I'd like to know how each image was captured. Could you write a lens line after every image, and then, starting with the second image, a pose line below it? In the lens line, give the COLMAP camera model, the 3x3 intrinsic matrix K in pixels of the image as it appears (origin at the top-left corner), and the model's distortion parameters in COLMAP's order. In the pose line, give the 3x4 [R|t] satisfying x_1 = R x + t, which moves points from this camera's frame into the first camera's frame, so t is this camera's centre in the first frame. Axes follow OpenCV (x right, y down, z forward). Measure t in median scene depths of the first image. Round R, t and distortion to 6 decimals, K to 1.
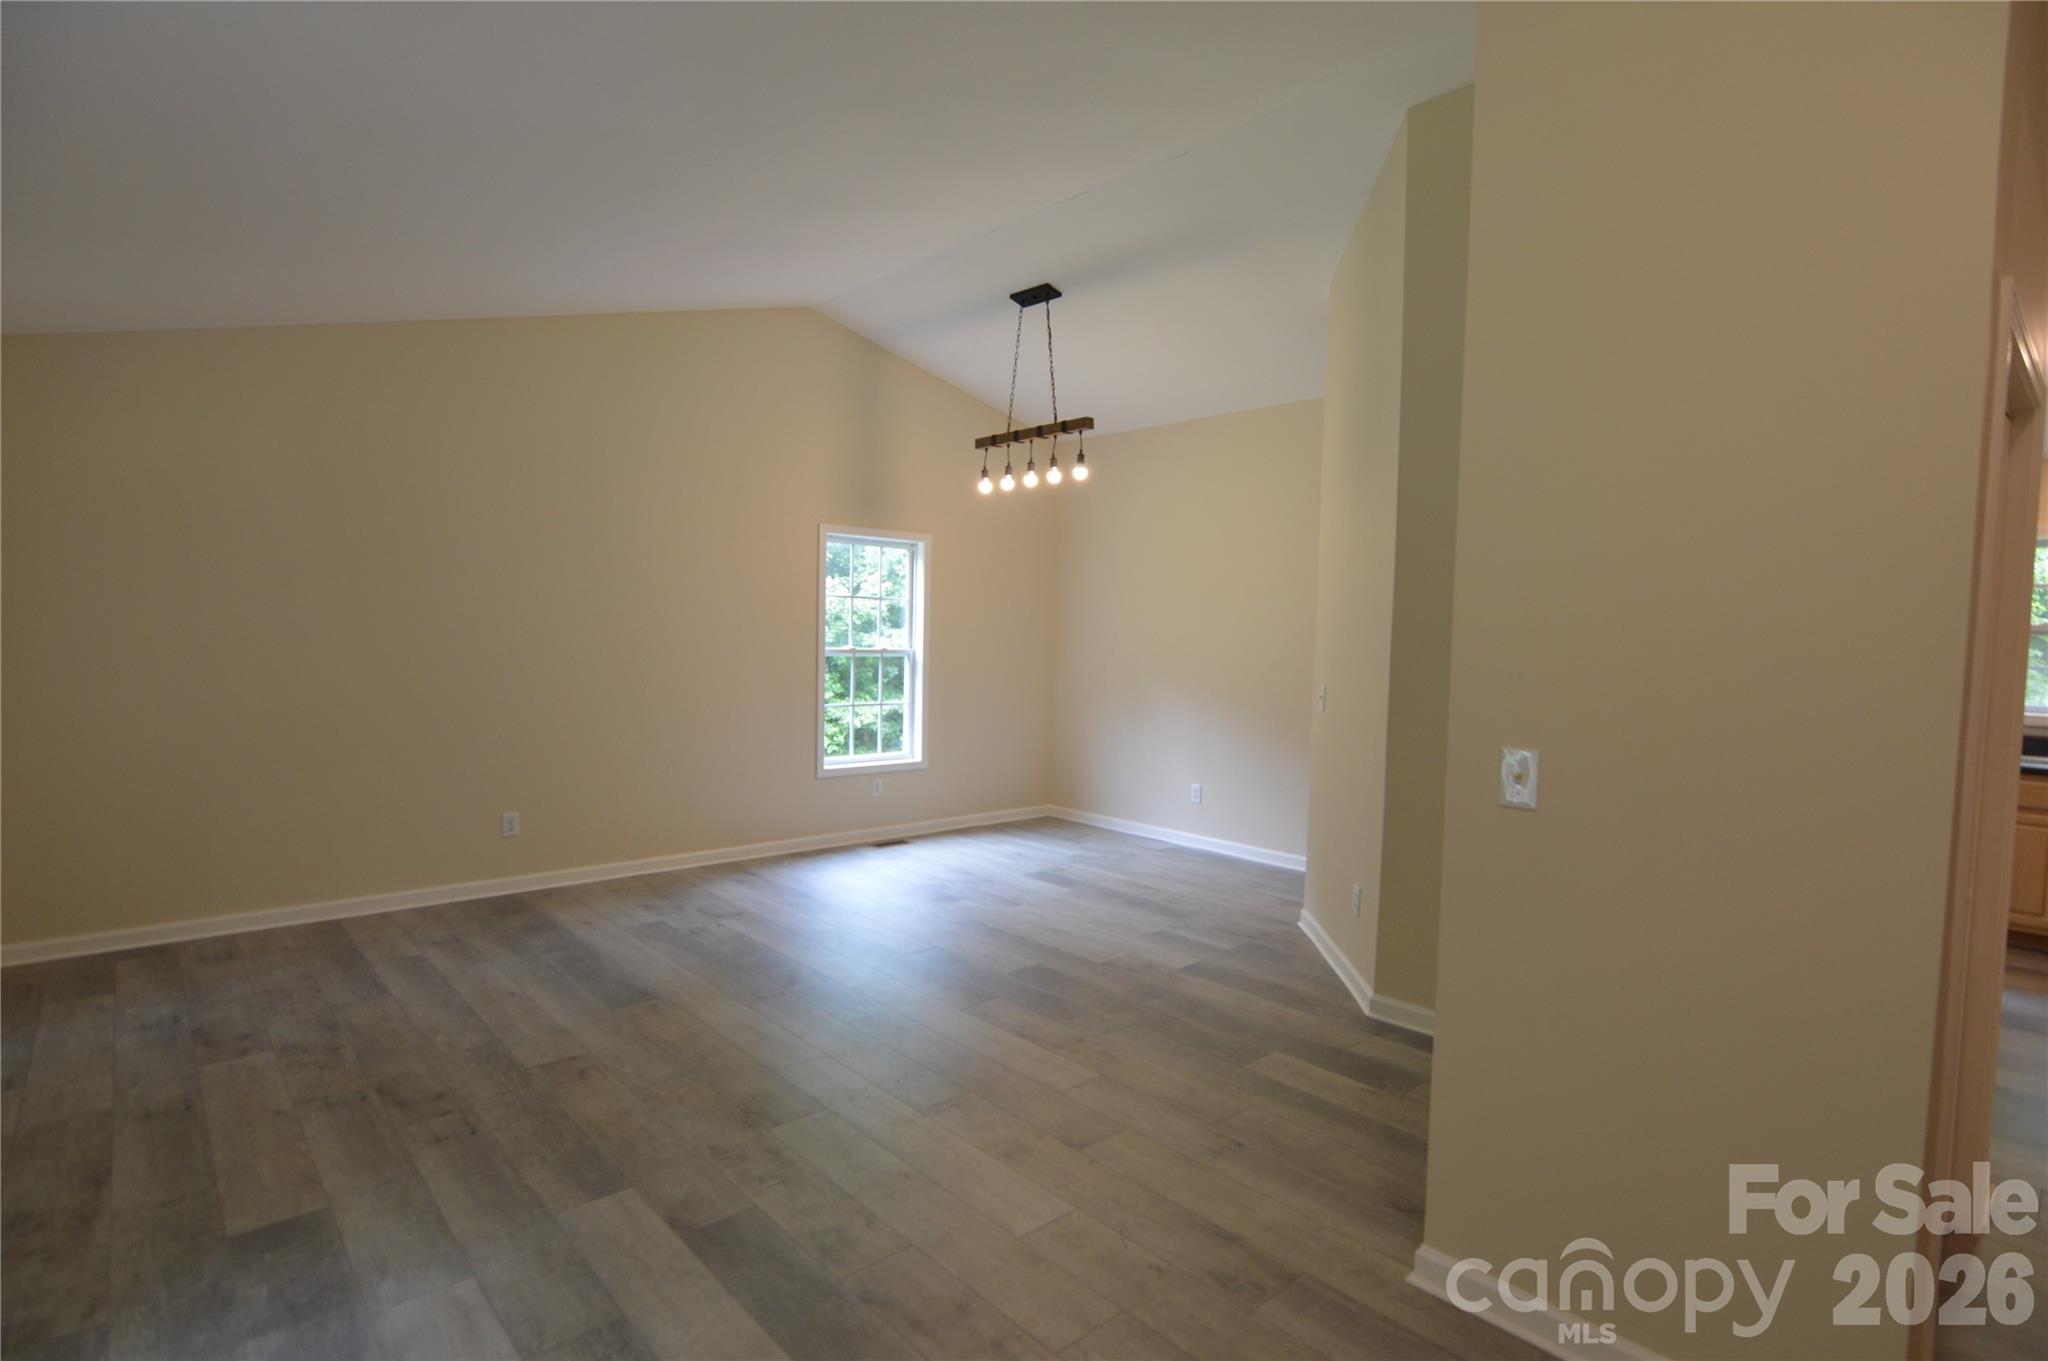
lens RADIAL K [[1014.0, 0, 1029.1], [0, 1014.0, 681.9], [0, 0, 1]] dist [-0.030661, 0.009309]
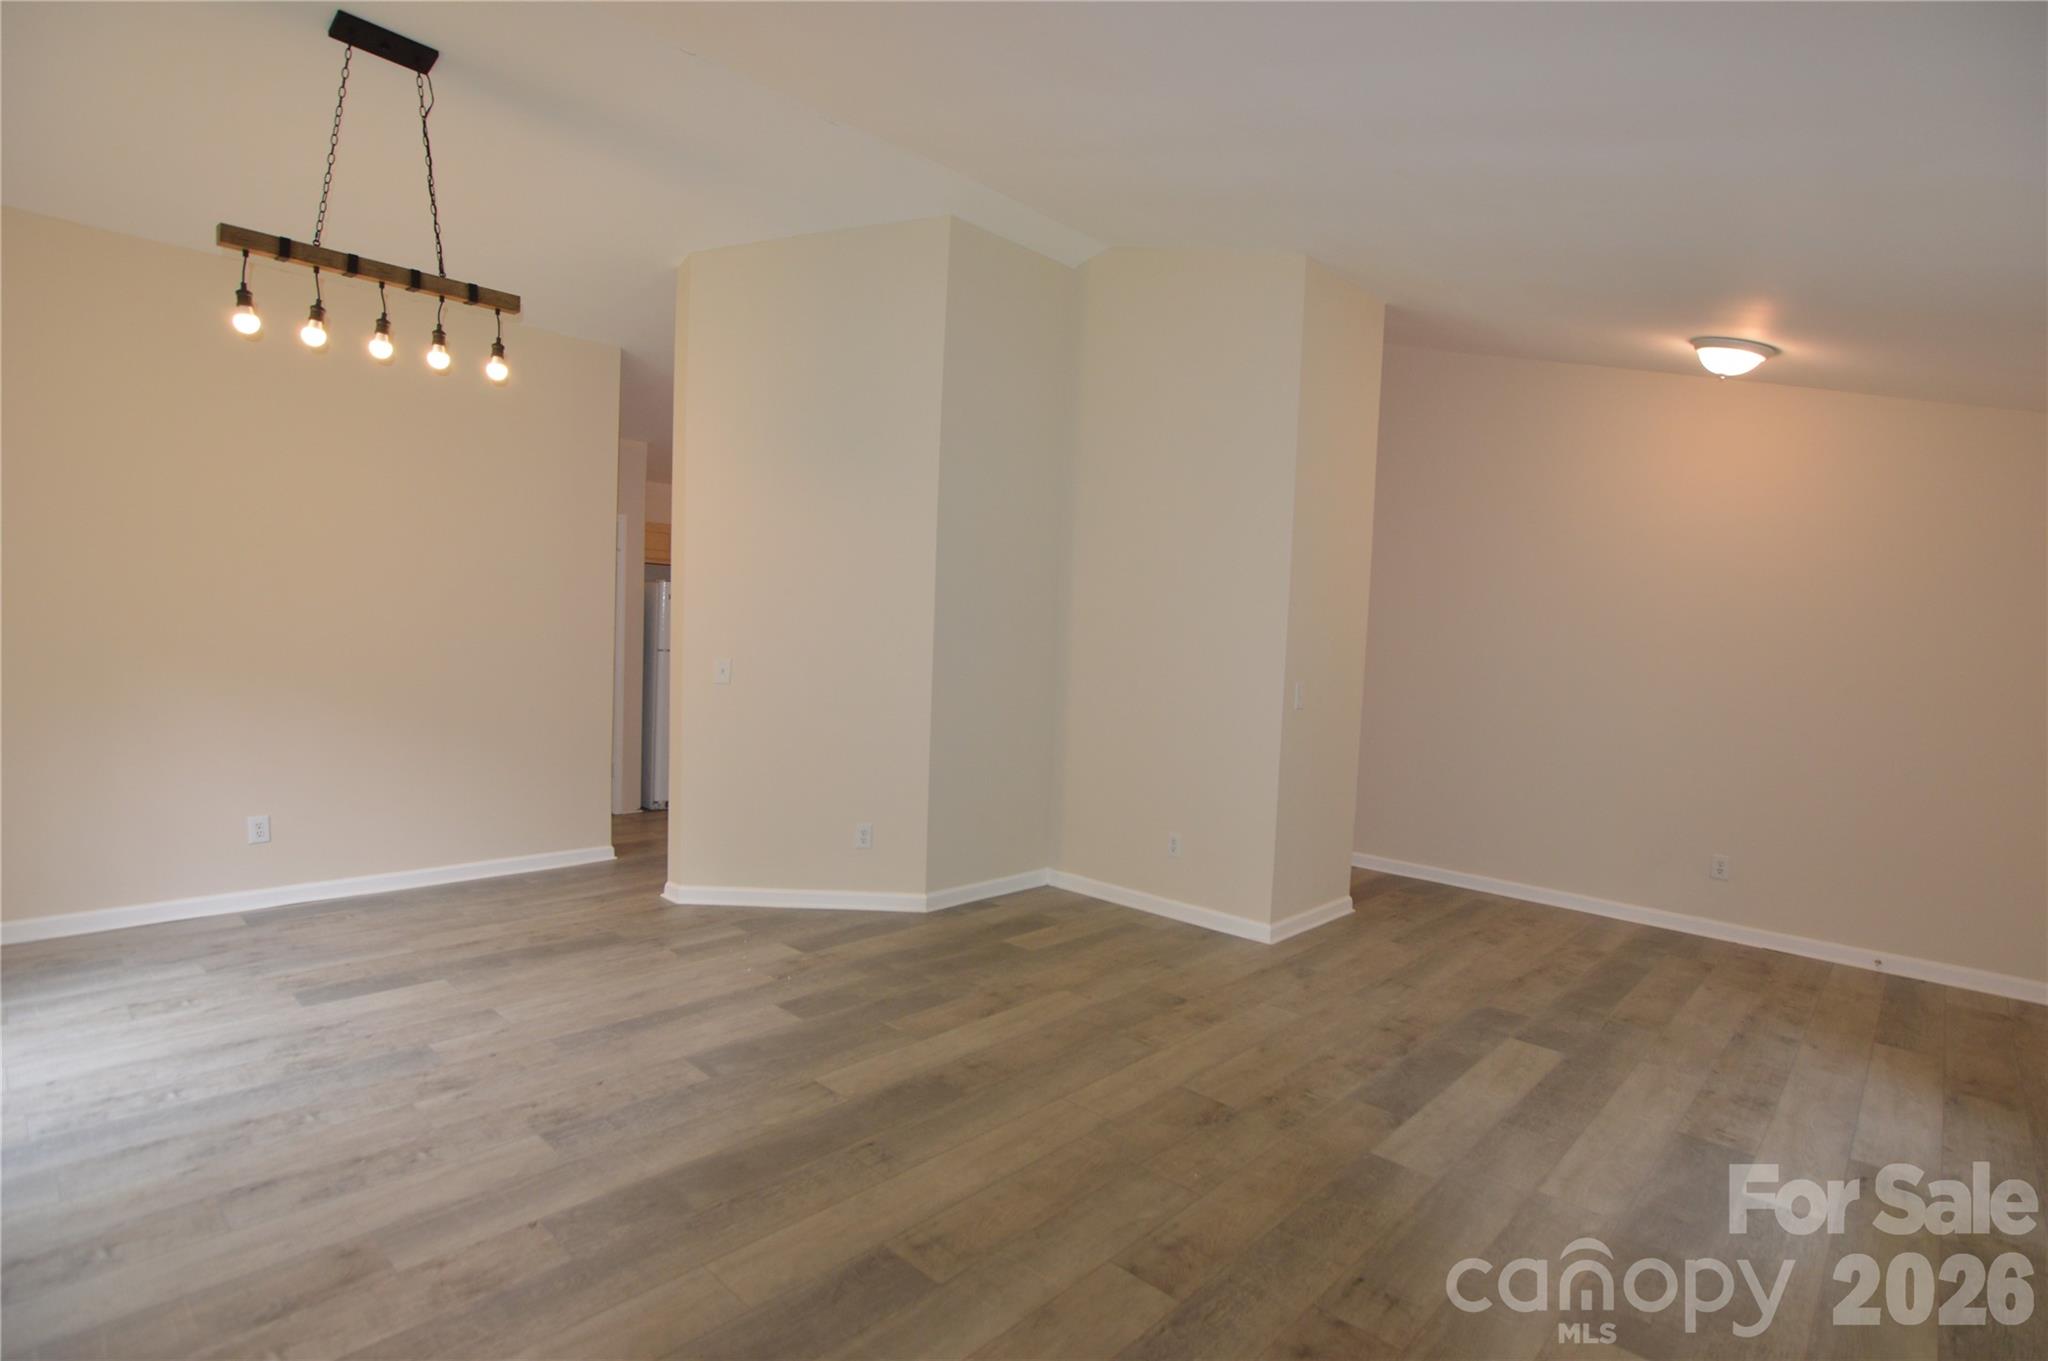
lens RADIAL K [[1014.0, 0, 1023.8], [0, 1014.0, 691.4], [0, 0, 1]] dist [-0.030661, 0.009309]
pose [[-0.078005, -0.086638, 0.993181, -0.931044], [0.006224, 0.996155, 0.087386, -0.064384], [-0.996934, 0.012998, -0.077166, 0.957284]]
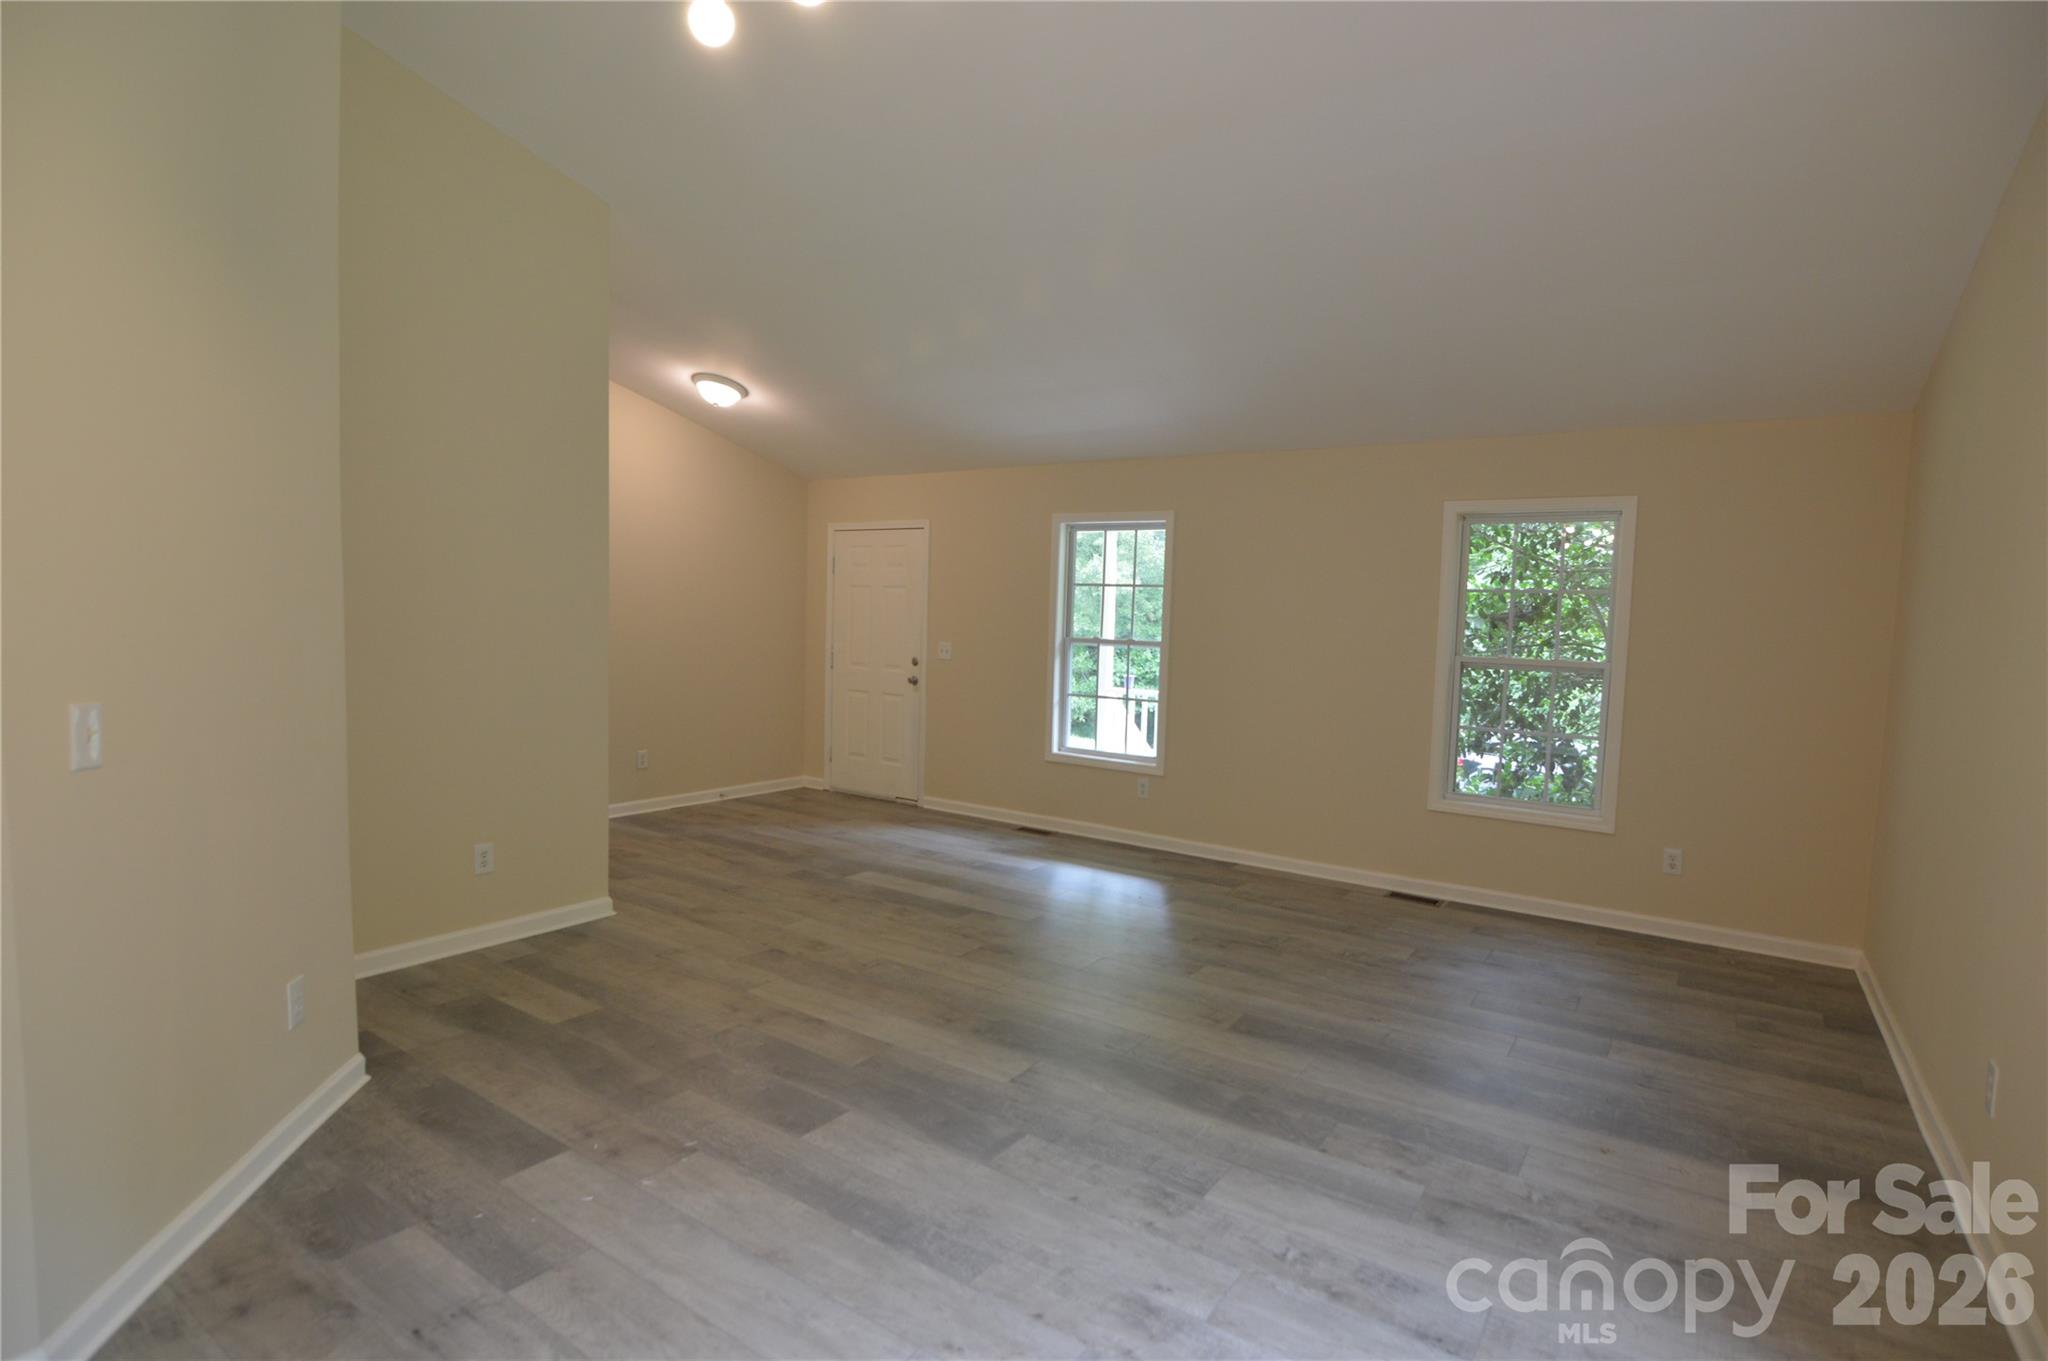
lens RADIAL K [[1014.0, 0, 1038.5], [0, 1014.0, 671.3], [0, 0, 1]] dist [-0.030661, 0.009309]
pose [[-0.969249, -0.039127, -0.242952, 0.034855], [-0.064779, 0.993026, 0.098506, -0.088764], [0.237403, 0.111215, -0.965024, 1.804072]]
